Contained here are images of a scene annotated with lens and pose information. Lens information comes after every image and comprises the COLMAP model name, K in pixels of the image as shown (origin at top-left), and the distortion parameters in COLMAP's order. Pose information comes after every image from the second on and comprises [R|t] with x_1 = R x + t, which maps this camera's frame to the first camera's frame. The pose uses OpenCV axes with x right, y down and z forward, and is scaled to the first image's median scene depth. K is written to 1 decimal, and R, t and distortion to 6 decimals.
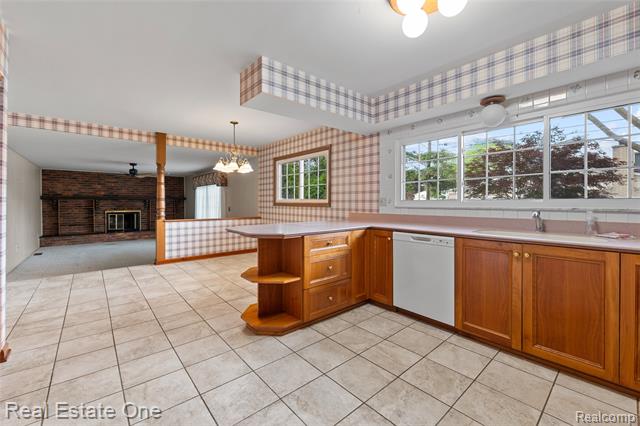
lens RADIAL K [[269.9, 0, 325.0], [0, 269.9, 203.1], [0, 0, 1]] dist [0.002283, -0.000740]
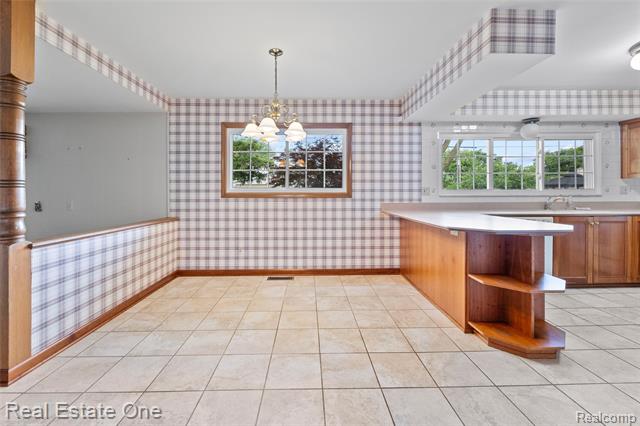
lens RADIAL K [[269.9, 0, 318.8], [0, 269.9, 192.3], [0, 0, 1]] dist [0.002283, -0.000740]
pose [[0.635906, -0.001467, 0.771765, -0.722553], [0.005897, 0.999978, -0.002958, -0.000066], [-0.771744, 0.006432, 0.635901, 0.570209]]
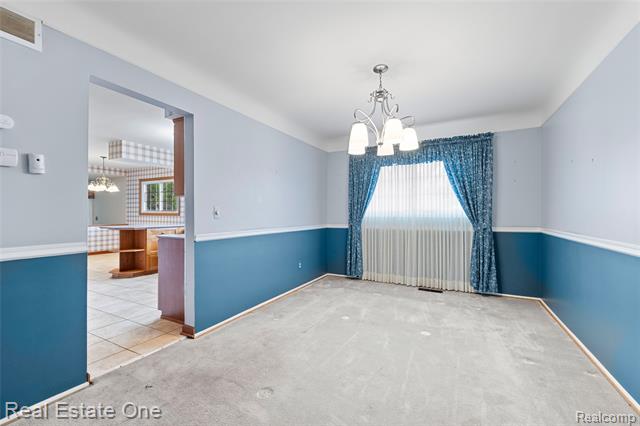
lens RADIAL K [[269.9, 0, 326.3], [0, 269.9, 214.6], [0, 0, 1]] dist [0.002283, -0.000740]
pose [[0.930729, 0.001346, 0.365708, 0.248712], [-0.002371, 0.999994, 0.002353, 0.002456], [-0.365703, -0.003057, 0.930727, -0.795264]]
